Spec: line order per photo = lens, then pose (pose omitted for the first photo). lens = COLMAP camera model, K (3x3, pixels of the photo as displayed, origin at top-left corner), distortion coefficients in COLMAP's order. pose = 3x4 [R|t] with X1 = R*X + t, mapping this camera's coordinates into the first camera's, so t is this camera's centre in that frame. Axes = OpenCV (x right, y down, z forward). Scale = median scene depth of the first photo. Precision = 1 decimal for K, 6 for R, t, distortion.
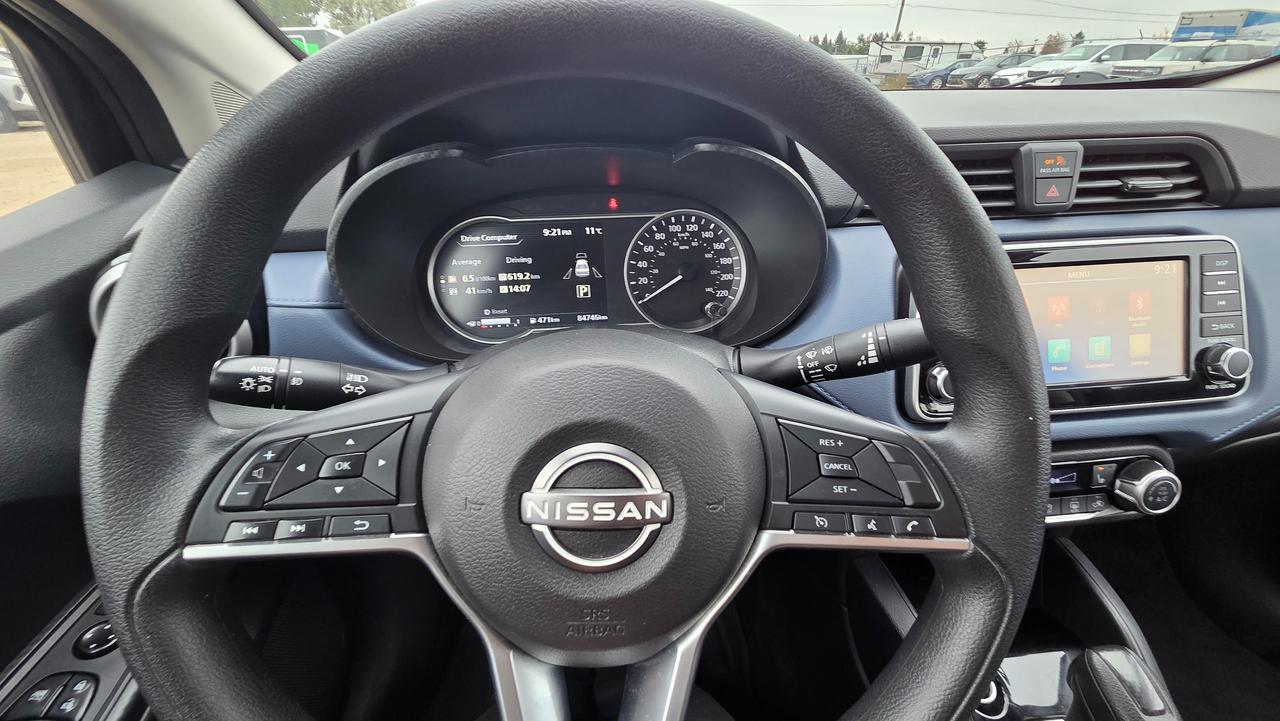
lens RADIAL K [[523.9, 0, 642.3], [0, 523.9, 359.8], [0, 0, 1]] dist [0.002202, -0.000485]
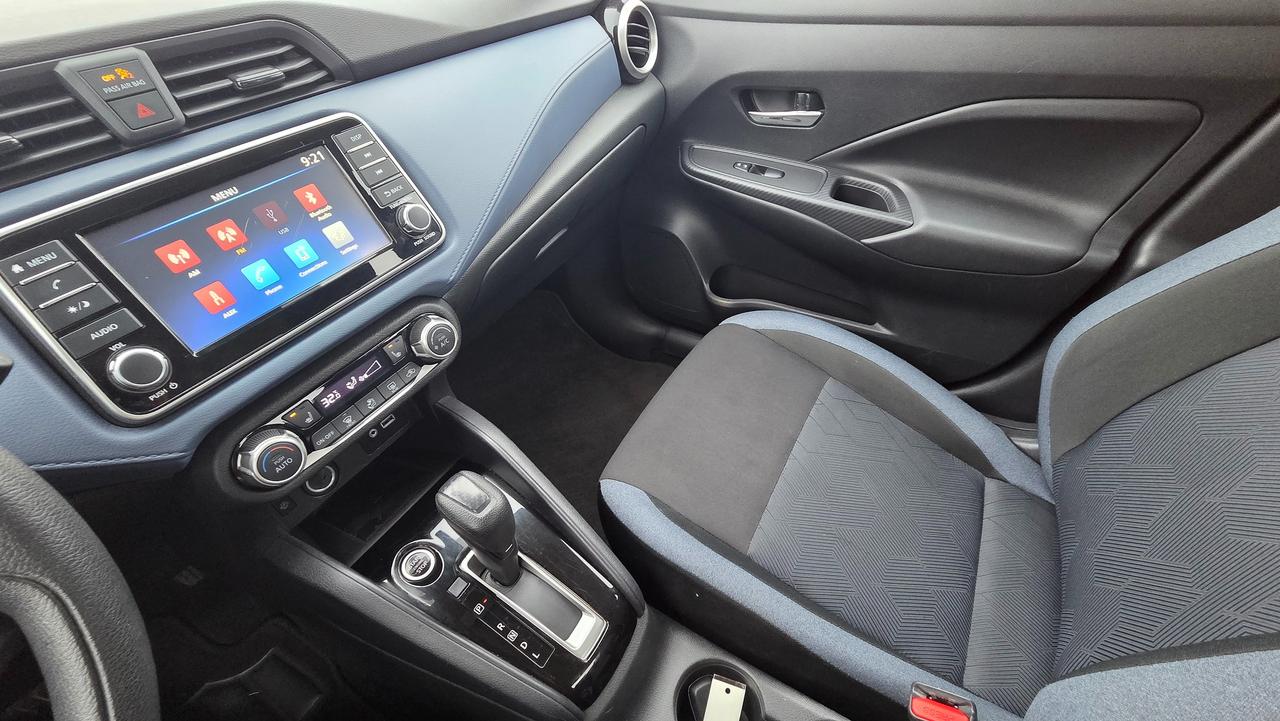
lens RADIAL K [[523.9, 0, 642.3], [0, 523.9, 359.8], [0, 0, 1]] dist [0.002202, -0.000485]
pose [[0.585557, -0.547352, 0.597937, 0.445245], [0.439632, 0.834147, 0.333051, 0.084353], [-0.681064, 0.067852, 0.729074, -0.149308]]
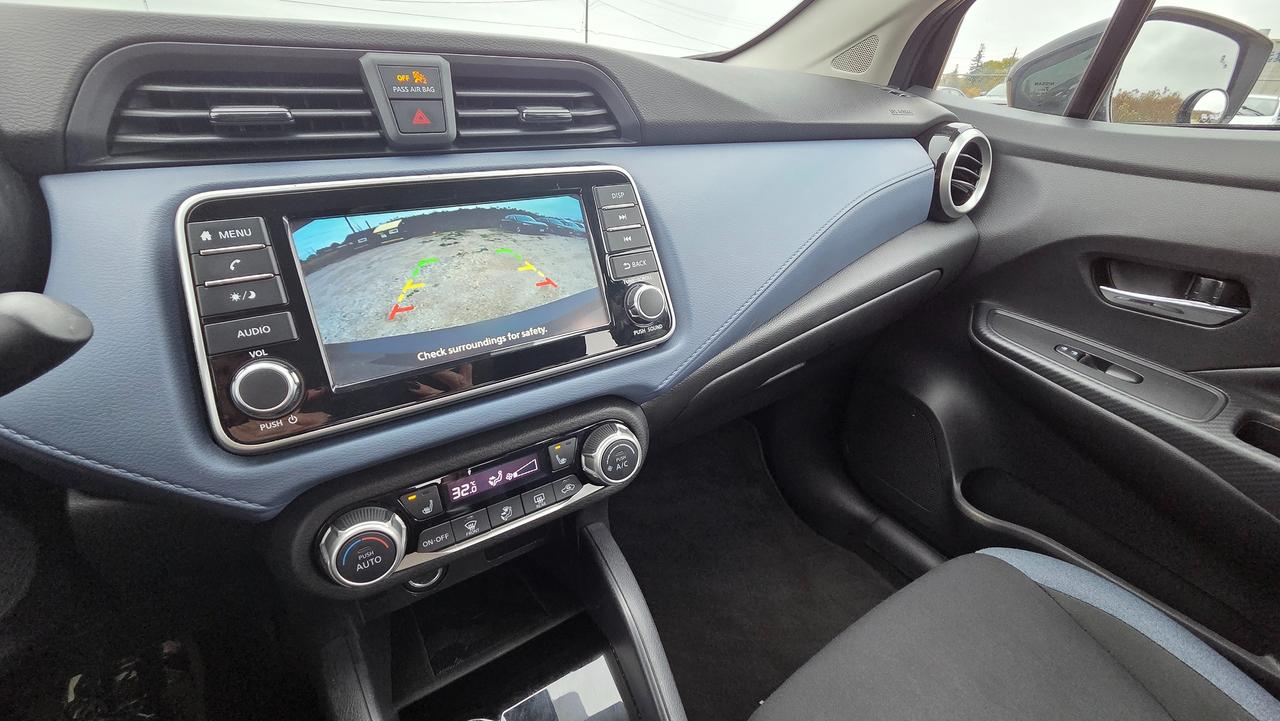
lens RADIAL K [[522.1, 0, 638.1], [0, 522.1, 360.8], [0, 0, 1]] dist [0.002316, -0.000483]
pose [[0.887992, -0.182240, 0.422208, 0.579600], [0.191727, 0.981239, 0.020296, 0.068789], [-0.417986, 0.062926, 0.906272, 0.156636]]
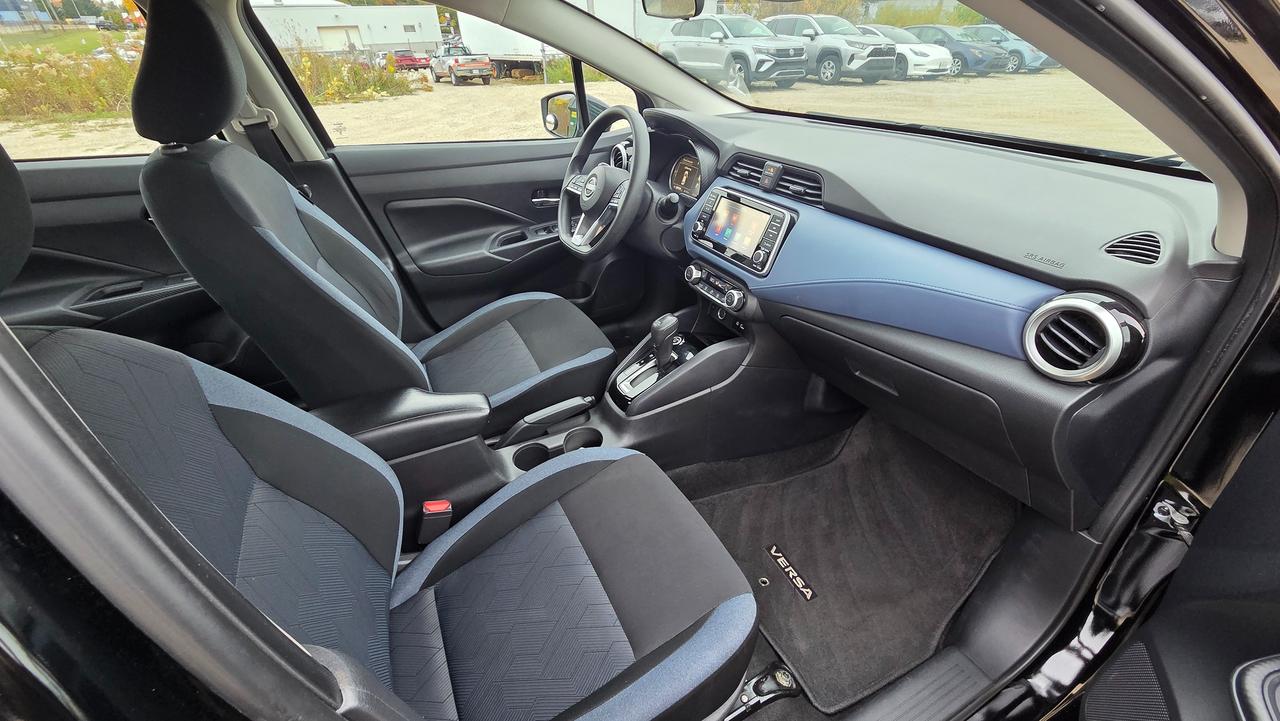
lens RADIAL K [[557.0, 0, 621.8], [0, 557.0, 354.9], [0, 0, 1]] dist [0.010498, -0.000404]
pose [[0.334691, 0.476666, -0.812878, 2.742254], [-0.453504, 0.837638, 0.304461, -0.096368], [0.826024, 0.266743, 0.496520, -0.638804]]
